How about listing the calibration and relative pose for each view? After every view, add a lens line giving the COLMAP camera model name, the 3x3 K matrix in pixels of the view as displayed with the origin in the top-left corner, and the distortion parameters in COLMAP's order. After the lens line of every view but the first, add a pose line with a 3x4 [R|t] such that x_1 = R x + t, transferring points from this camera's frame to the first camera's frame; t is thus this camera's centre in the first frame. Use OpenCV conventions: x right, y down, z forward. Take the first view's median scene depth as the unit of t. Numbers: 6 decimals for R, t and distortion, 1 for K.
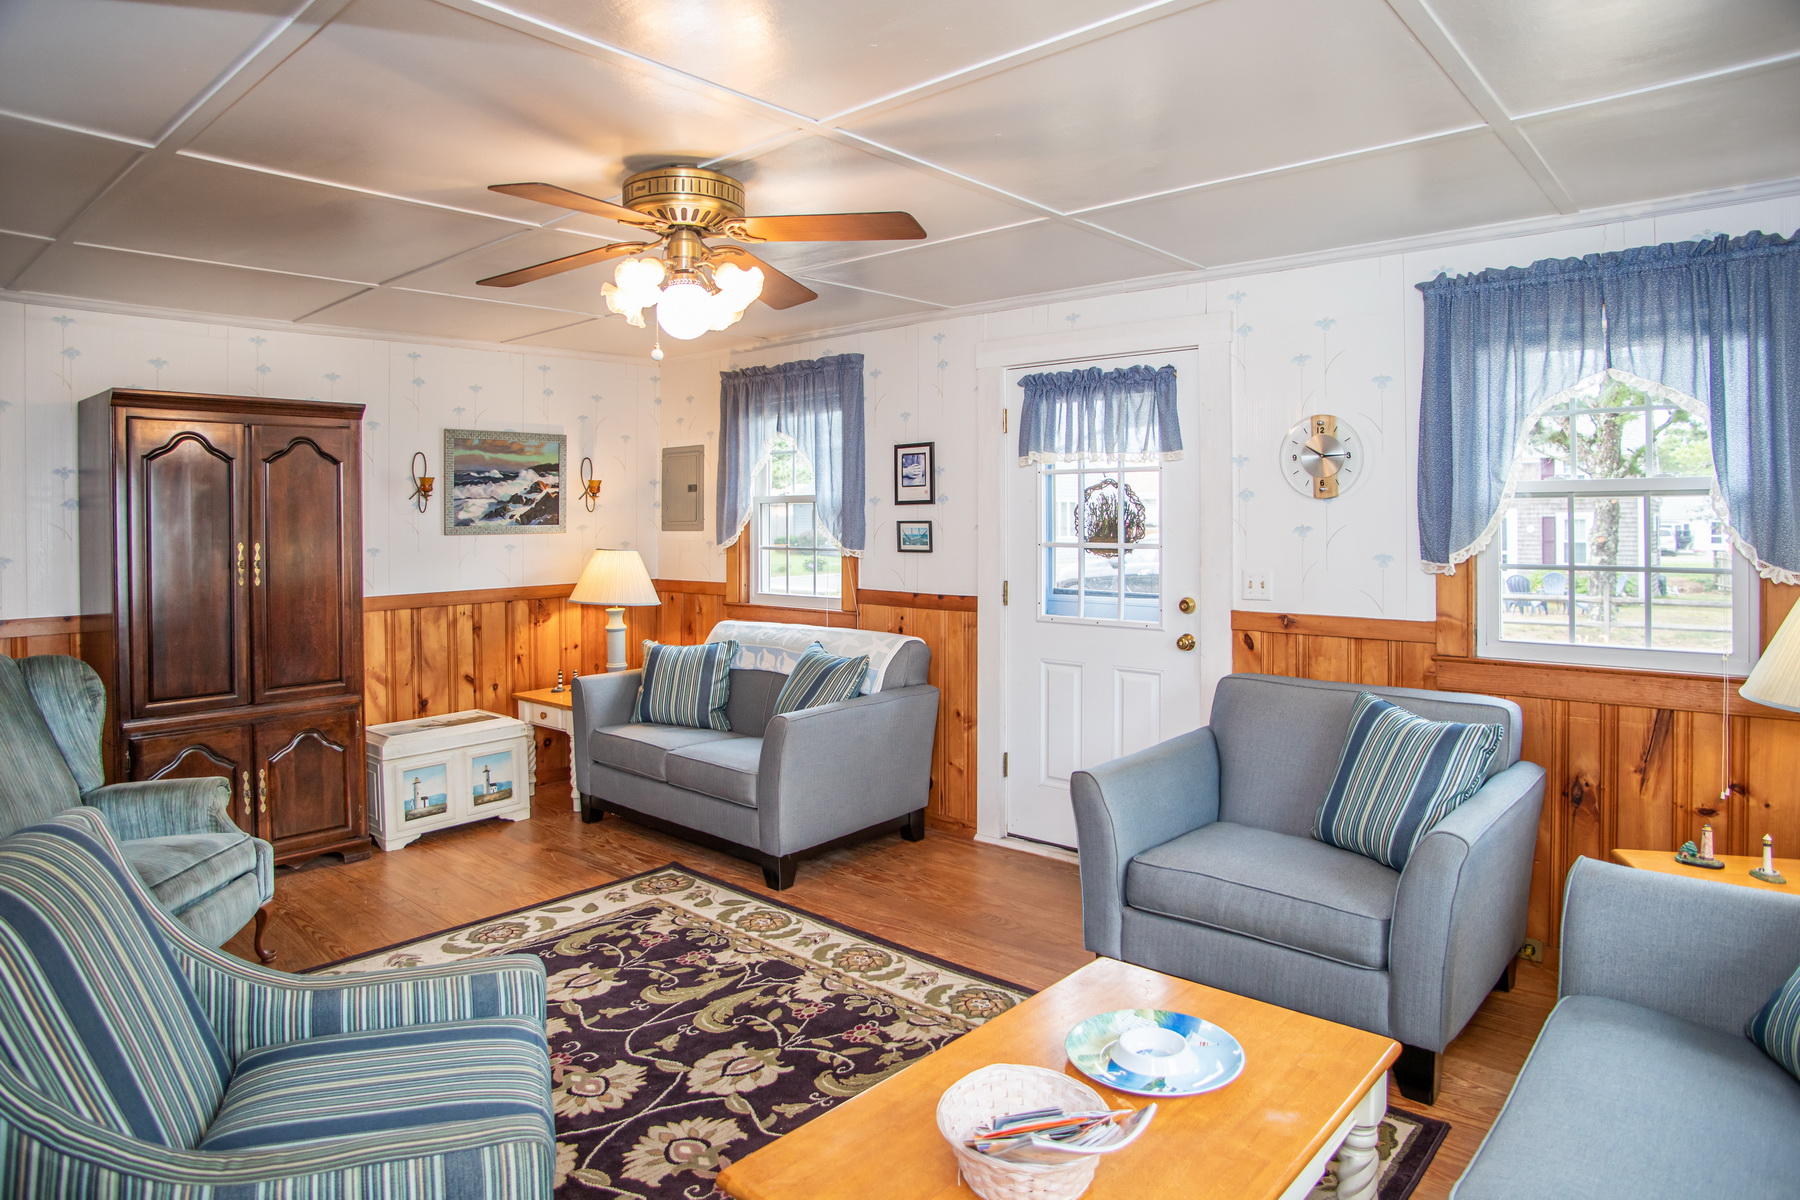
lens RADIAL K [[1072.9, 0, 897.7], [0, 1072.9, 524.6], [0, 0, 1]] dist [-0.098728, 0.044915]
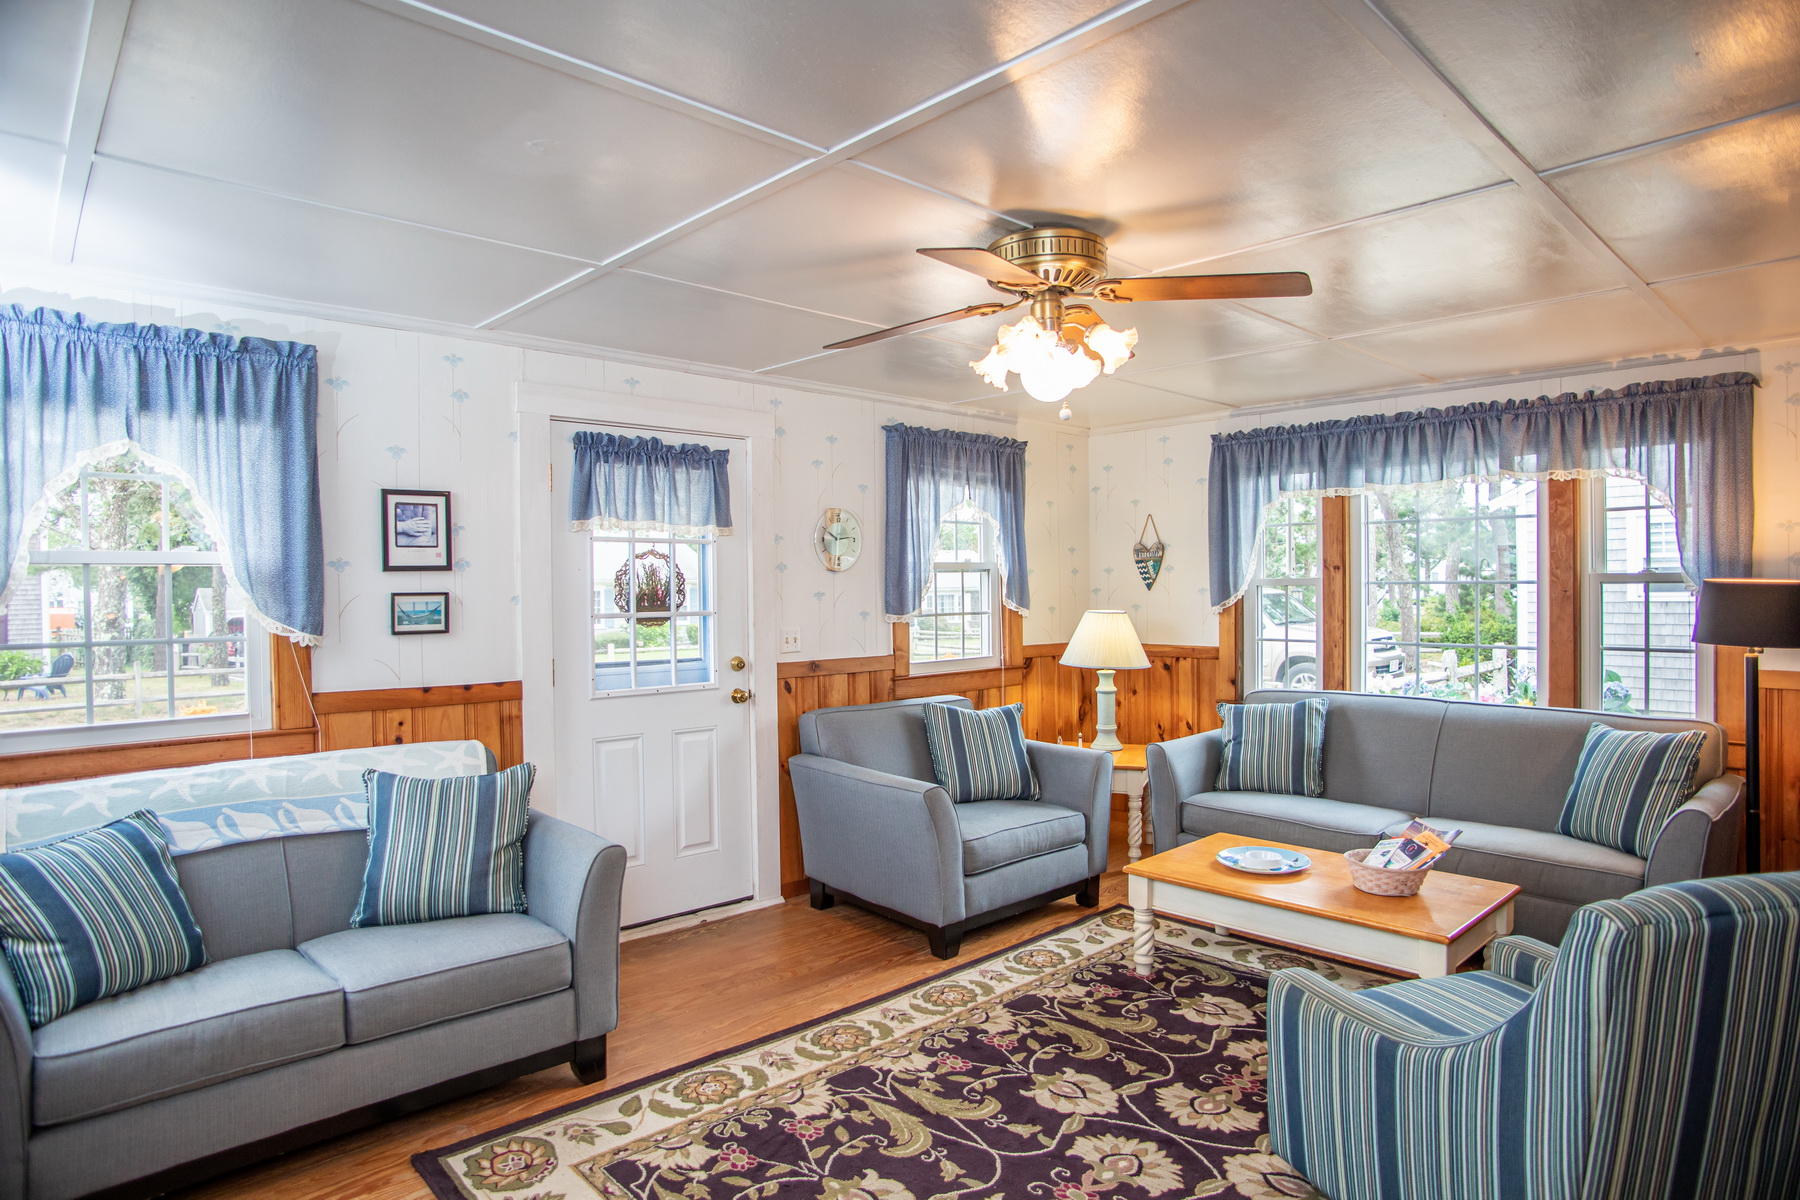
lens RADIAL K [[1028.4, 0, 900.0], [0, 1028.4, 600.0], [0, 0, 1]] dist [-0.119459, 0.066860]
pose [[0.093988, -0.013191, 0.995486, -0.932239], [0.016090, 0.999802, 0.011729, -0.001498], [-0.995443, 0.014915, 0.094182, 0.839570]]
